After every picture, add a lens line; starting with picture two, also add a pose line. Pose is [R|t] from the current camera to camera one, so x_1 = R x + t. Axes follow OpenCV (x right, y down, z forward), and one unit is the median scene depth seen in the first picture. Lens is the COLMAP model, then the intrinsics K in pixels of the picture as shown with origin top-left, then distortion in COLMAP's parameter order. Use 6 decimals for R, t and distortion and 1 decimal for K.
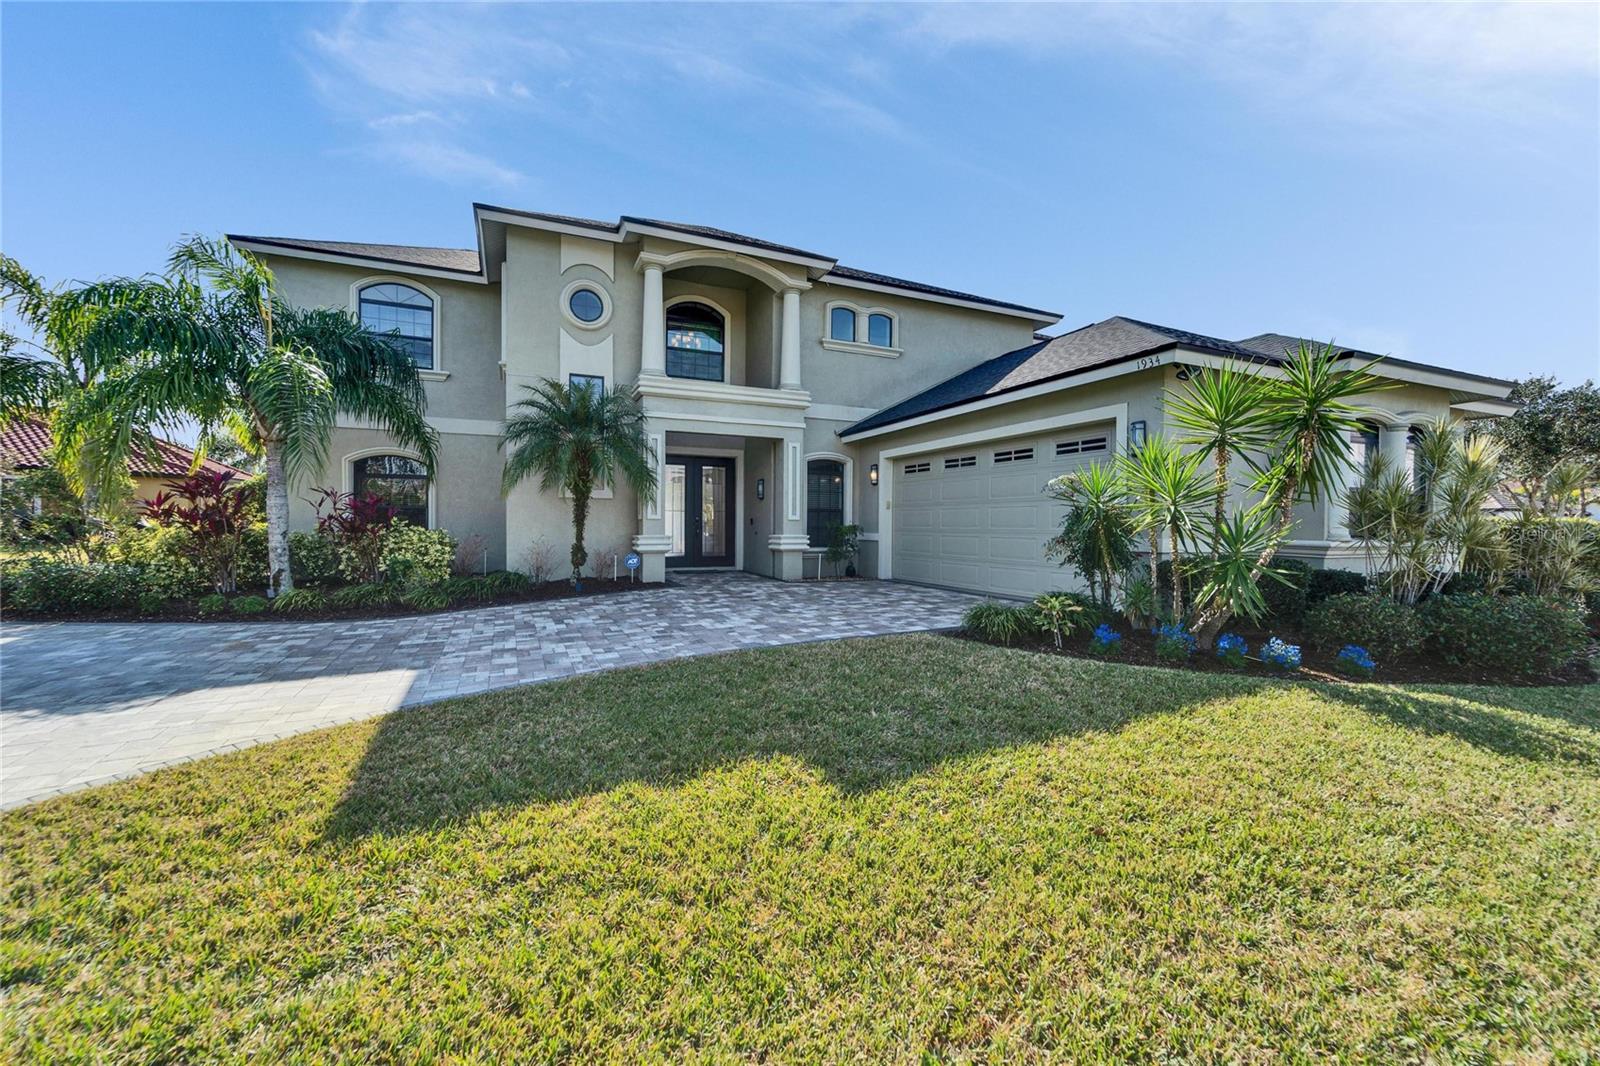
lens RADIAL K [[652.3, 0, 788.7], [0, 652.3, 540.6], [0, 0, 1]] dist [0.003627, -0.000317]
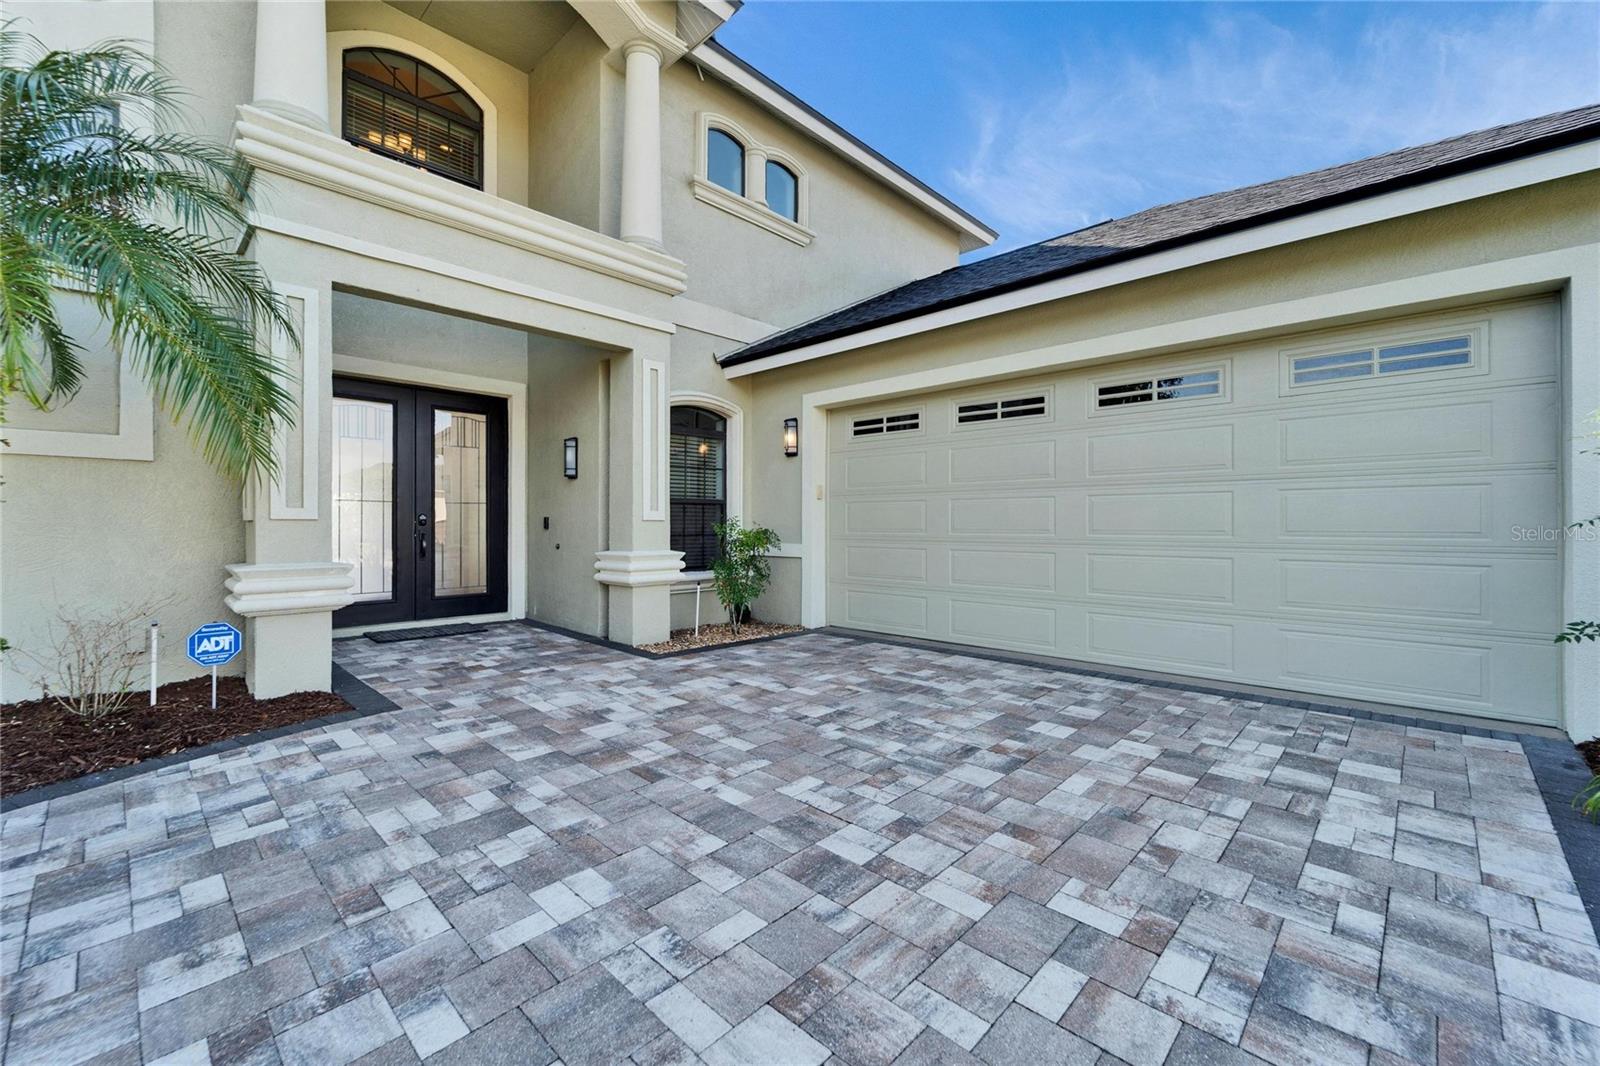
lens RADIAL K [[652.3, 0, 795.7], [0, 652.3, 523.5], [0, 0, 1]] dist [0.003627, -0.000317]
pose [[0.924261, -0.007144, 0.381693, -0.075572], [0.014066, 0.999783, -0.015348, -0.019646], [-0.381501, 0.019554, 0.924162, 0.492345]]
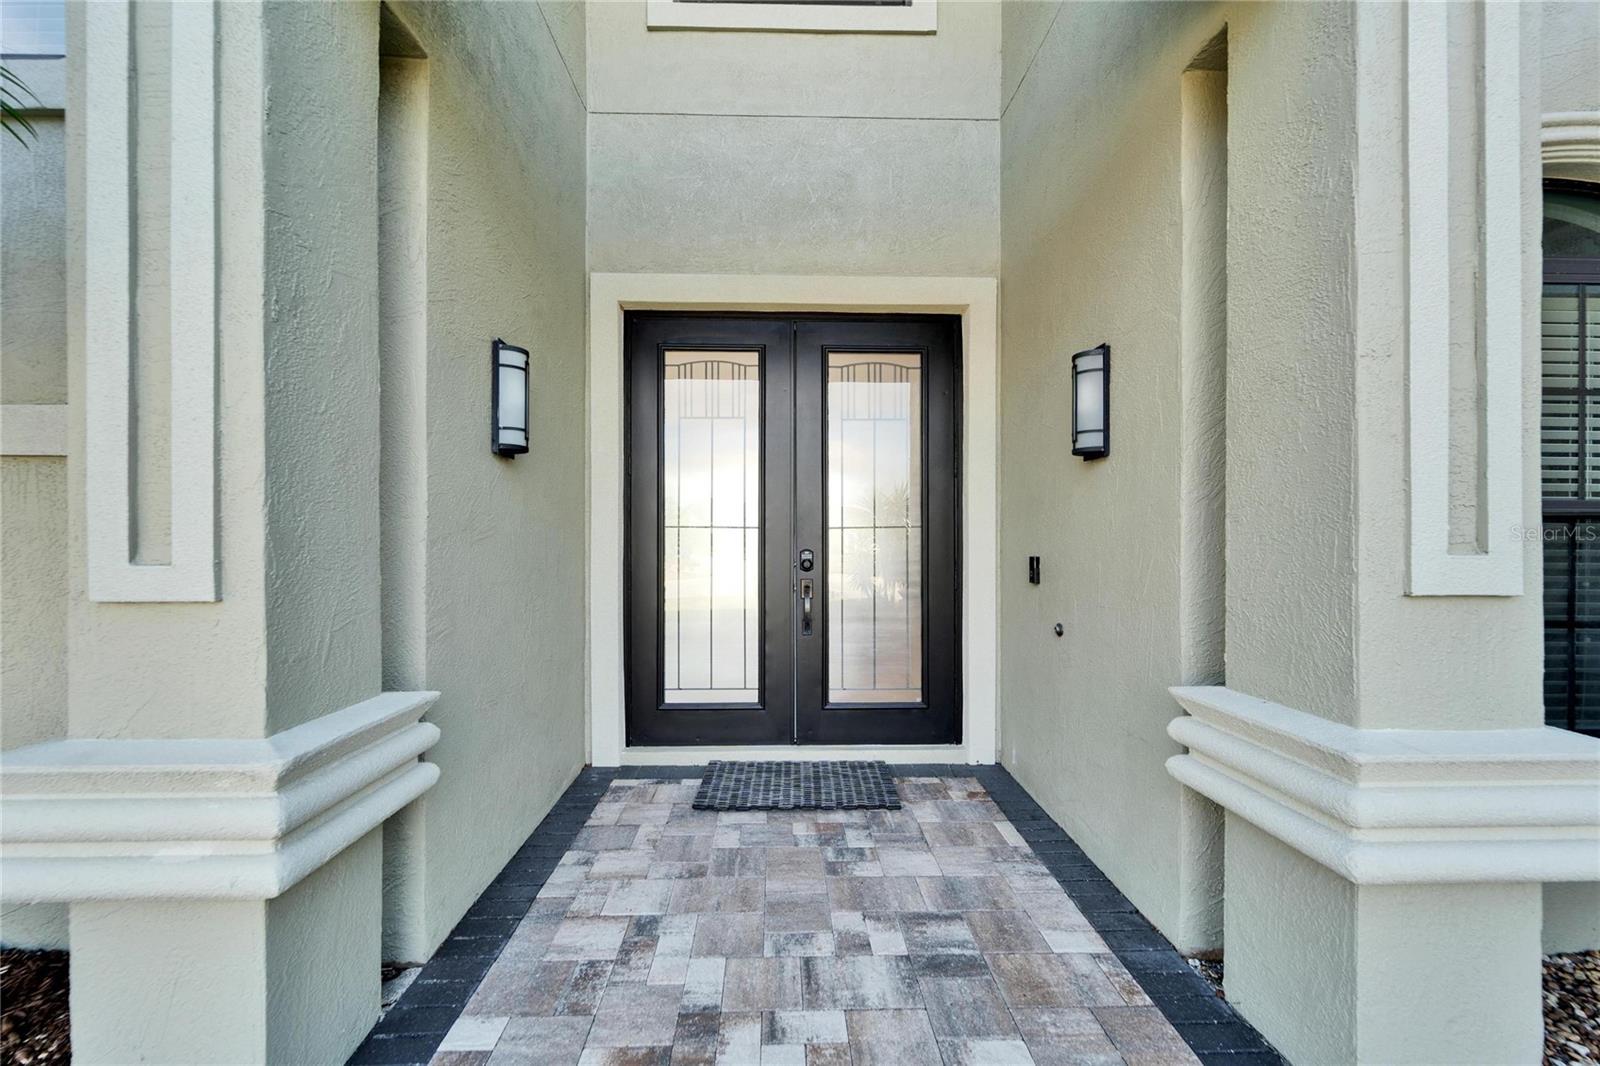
lens RADIAL K [[652.3, 0, 793.4], [0, 652.3, 537.2], [0, 0, 1]] dist [0.003627, -0.000317]
pose [[0.926815, -0.007966, -0.375435, -0.052709], [-0.002077, 0.999651, -0.026337, -0.036646], [0.375513, 0.025190, 0.926475, 0.813019]]
